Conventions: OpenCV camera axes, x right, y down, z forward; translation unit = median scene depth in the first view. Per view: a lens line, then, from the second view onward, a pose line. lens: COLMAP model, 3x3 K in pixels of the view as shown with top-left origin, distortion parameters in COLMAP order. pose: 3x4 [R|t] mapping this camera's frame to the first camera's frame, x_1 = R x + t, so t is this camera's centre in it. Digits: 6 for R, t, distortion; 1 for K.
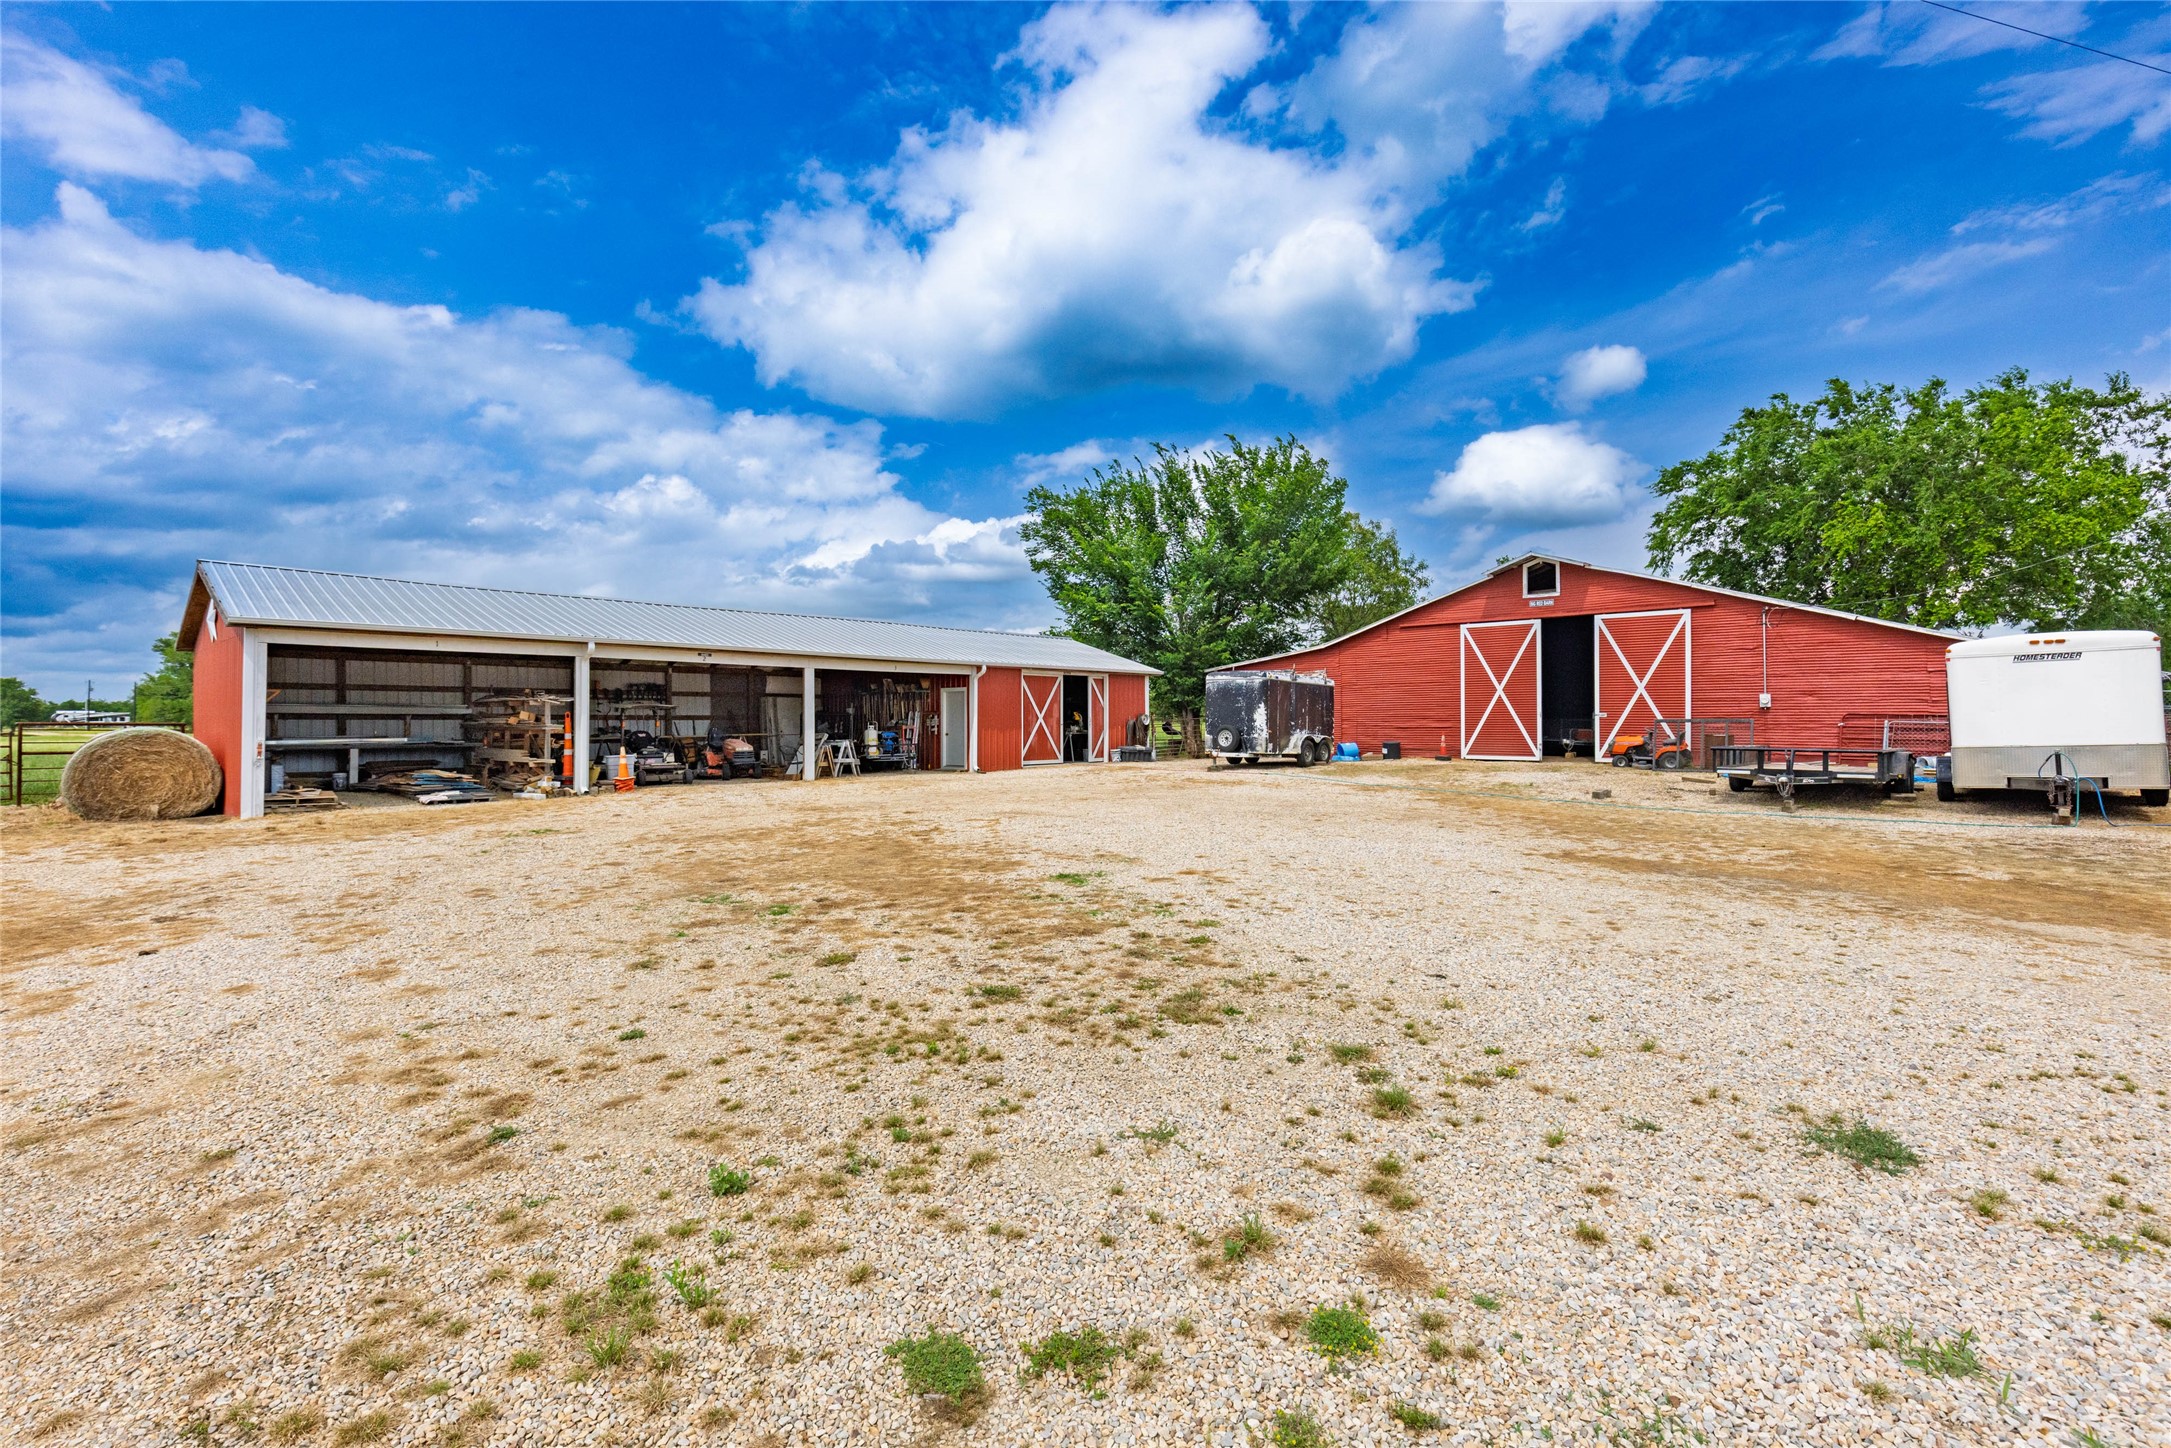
lens RADIAL K [[1004.6, 0, 1085.5], [0, 1004.6, 724.0], [0, 0, 1]] dist [-0.001315, -0.000453]
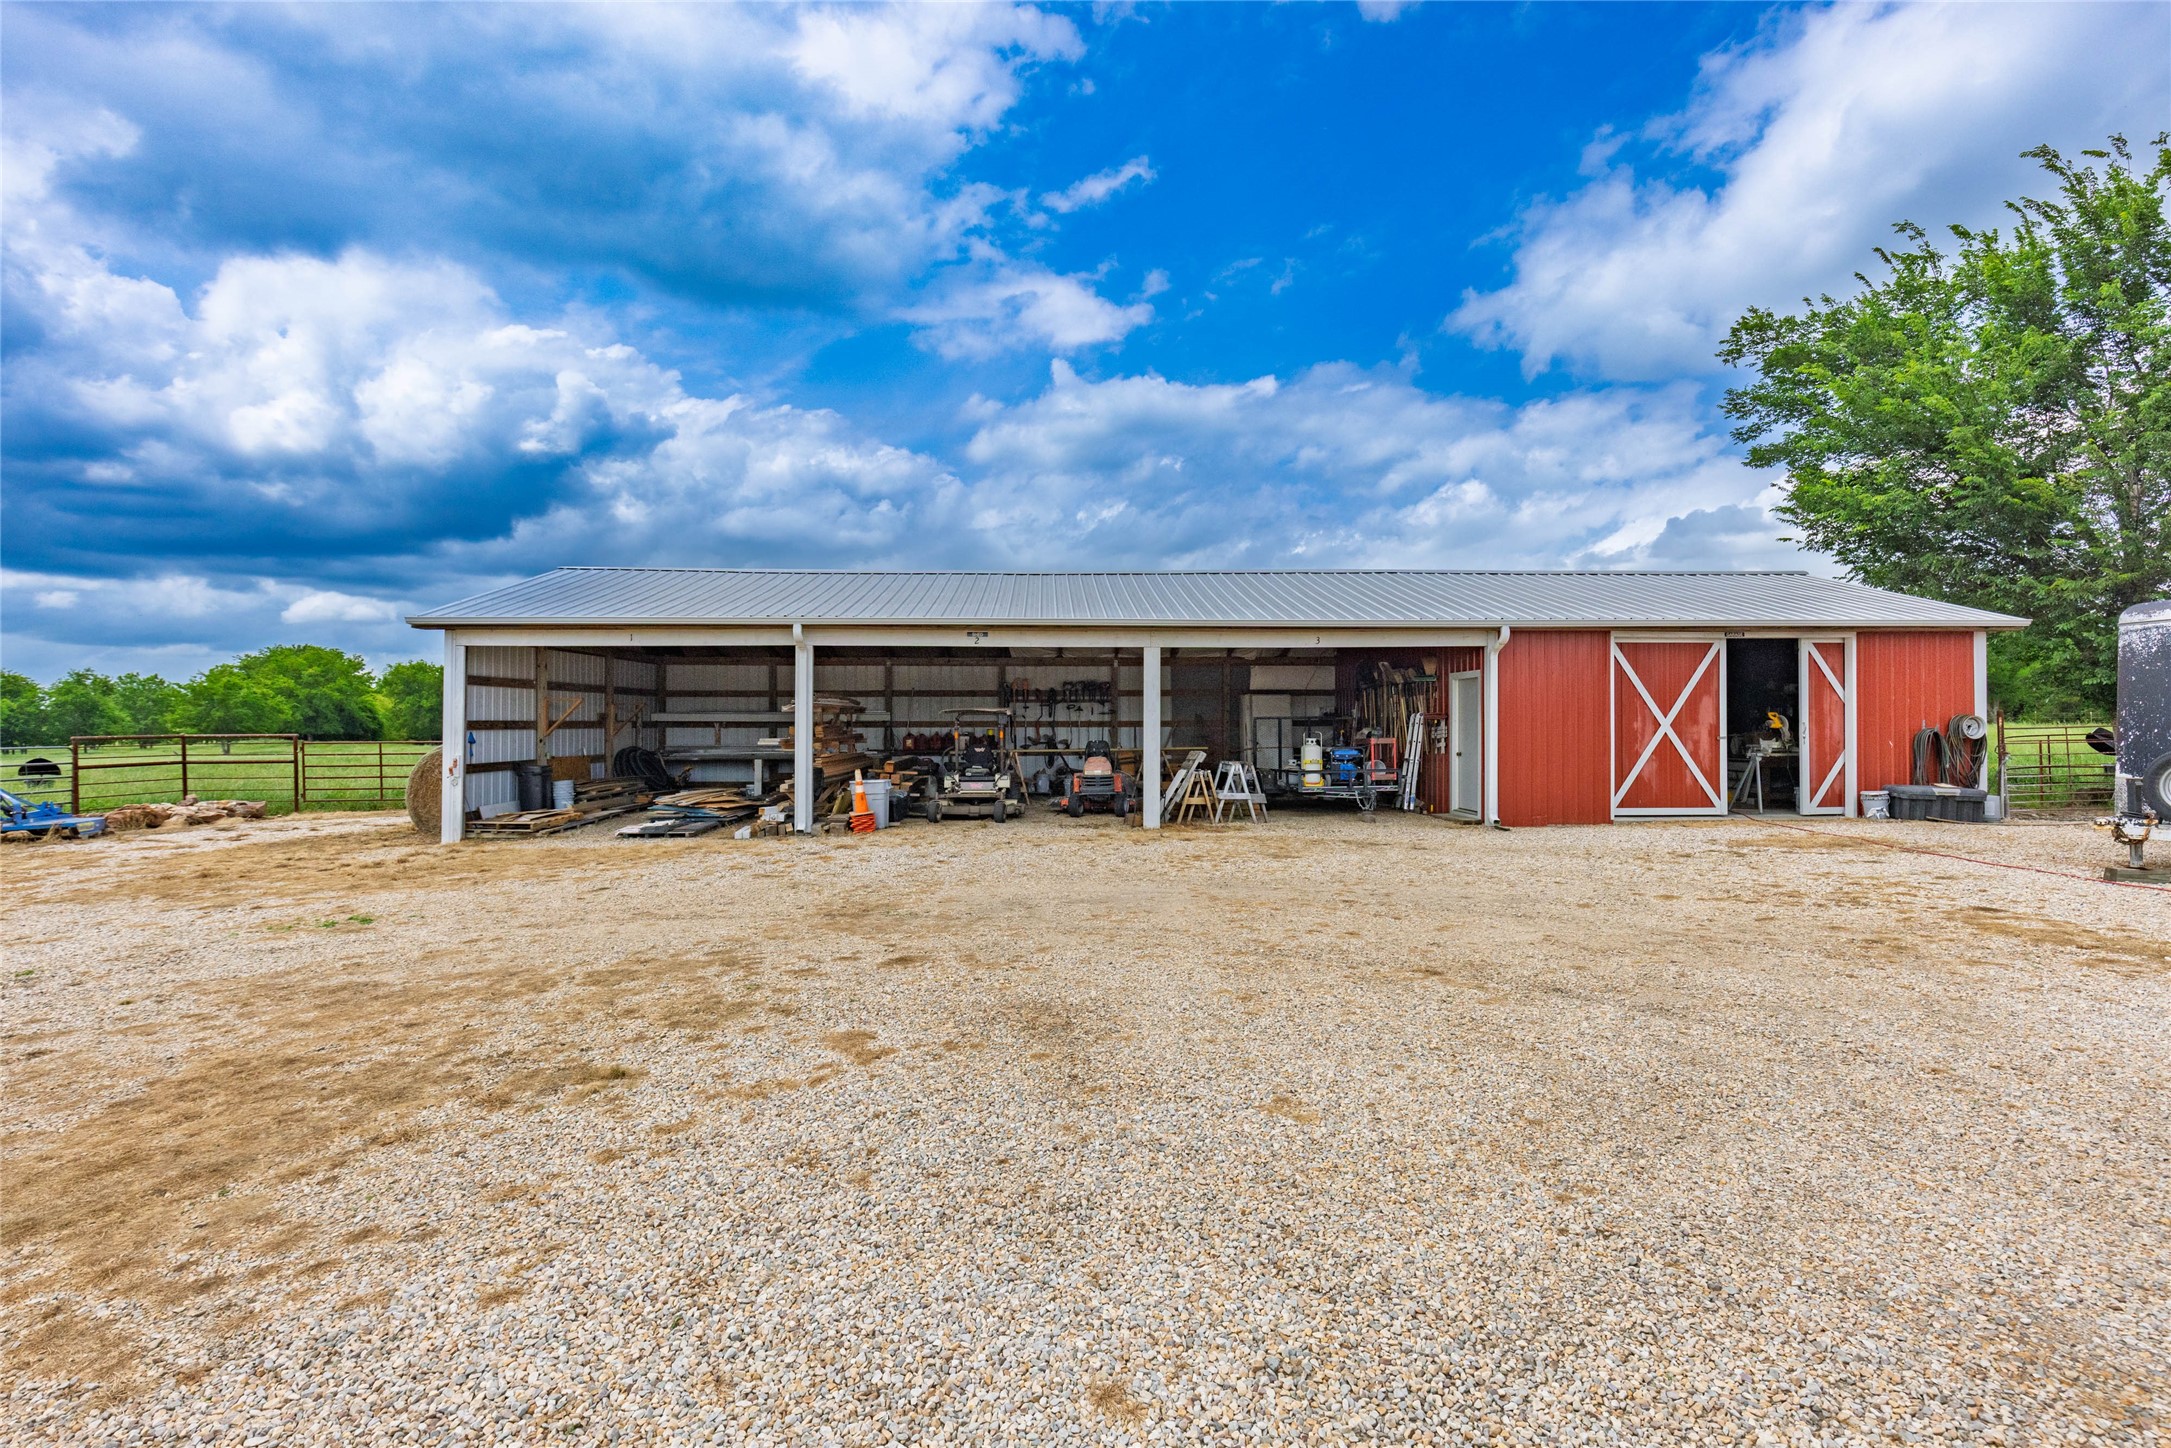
lens RADIAL K [[935.0, 0, 1083.4], [0, 935.0, 713.5], [0, 0, 1]] dist [-0.001412, -0.000006]
pose [[0.695484, -0.005772, -0.718519, 0.085253], [0.000821, 0.999973, -0.007238, -0.008047], [0.718542, 0.004444, 0.695470, 0.436089]]
